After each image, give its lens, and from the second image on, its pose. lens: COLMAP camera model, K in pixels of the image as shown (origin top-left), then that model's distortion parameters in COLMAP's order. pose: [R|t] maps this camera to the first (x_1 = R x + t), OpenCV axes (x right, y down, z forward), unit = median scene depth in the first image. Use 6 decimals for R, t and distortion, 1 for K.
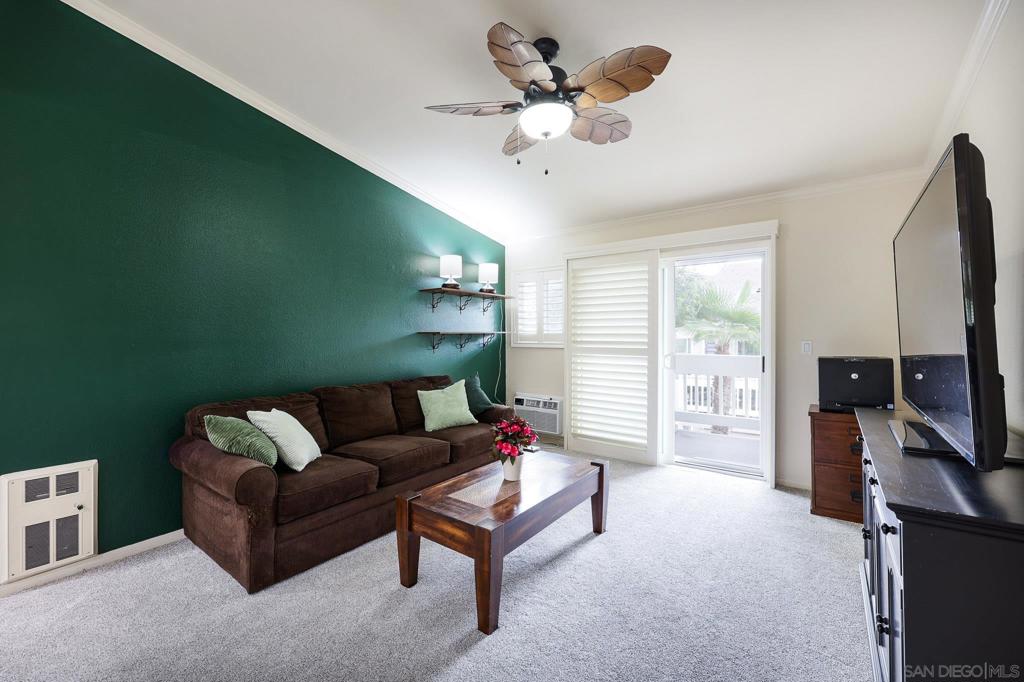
lens RADIAL K [[420.5, 0, 503.0], [0, 420.5, 341.9], [0, 0, 1]] dist [-0.002512, 0.000092]
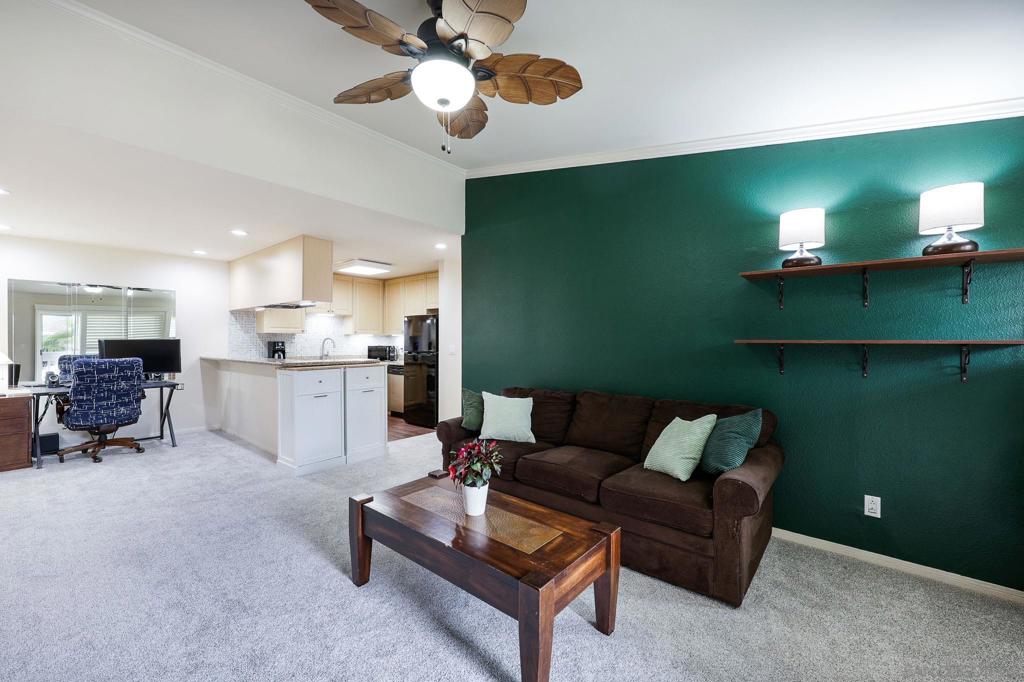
lens RADIAL K [[415.8, 0, 506.9], [0, 415.8, 340.3], [0, 0, 1]] dist [0.001079, -0.000267]
pose [[-0.052198, 0.002028, -0.998635, 0.605936], [-0.024127, 0.999703, 0.003291, -0.019062], [0.998345, 0.024266, -0.052134, 0.773960]]
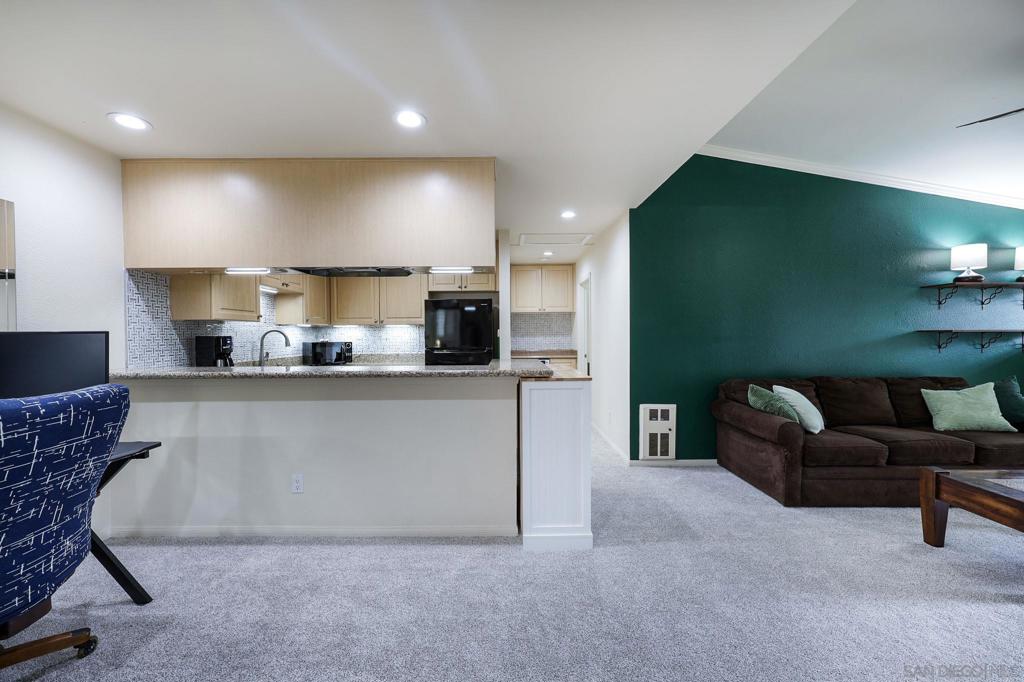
lens RADIAL K [[415.8, 0, 507.8], [0, 415.8, 340.1], [0, 0, 1]] dist [0.001079, -0.000267]
pose [[0.609493, 0.012128, -0.792699, -0.021635], [-0.015016, 0.999880, 0.003752, 0.011898], [0.792649, 0.009616, 0.609602, -0.404475]]
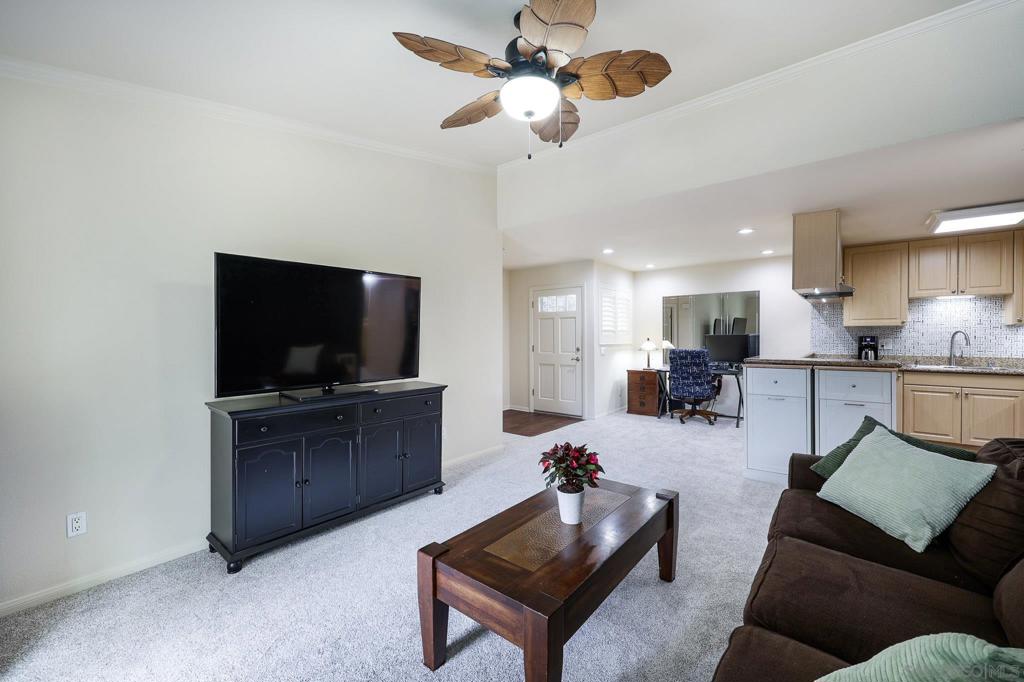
lens RADIAL K [[415.8, 0, 507.2], [0, 415.8, 340.0], [0, 0, 1]] dist [0.001079, -0.000267]
pose [[-0.999287, 0.006125, 0.037246, 0.081204], [0.007322, 0.999458, 0.032092, -0.028371], [-0.037030, 0.032342, -0.998791, 1.247433]]
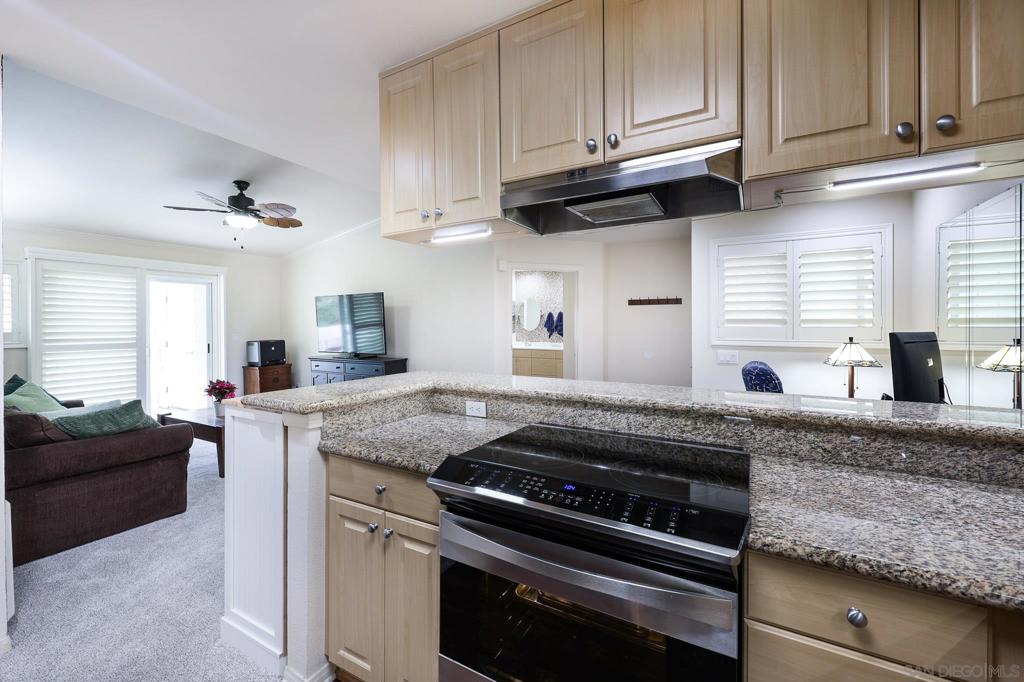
lens RADIAL K [[415.8, 0, 511.8], [0, 415.8, 329.2], [0, 0, 1]] dist [0.001079, -0.000267]
pose [[-0.135245, -0.008635, 0.990775, -1.286271], [0.026457, 0.999574, 0.012323, -0.012887], [-0.990459, 0.027879, -0.134959, 0.030280]]
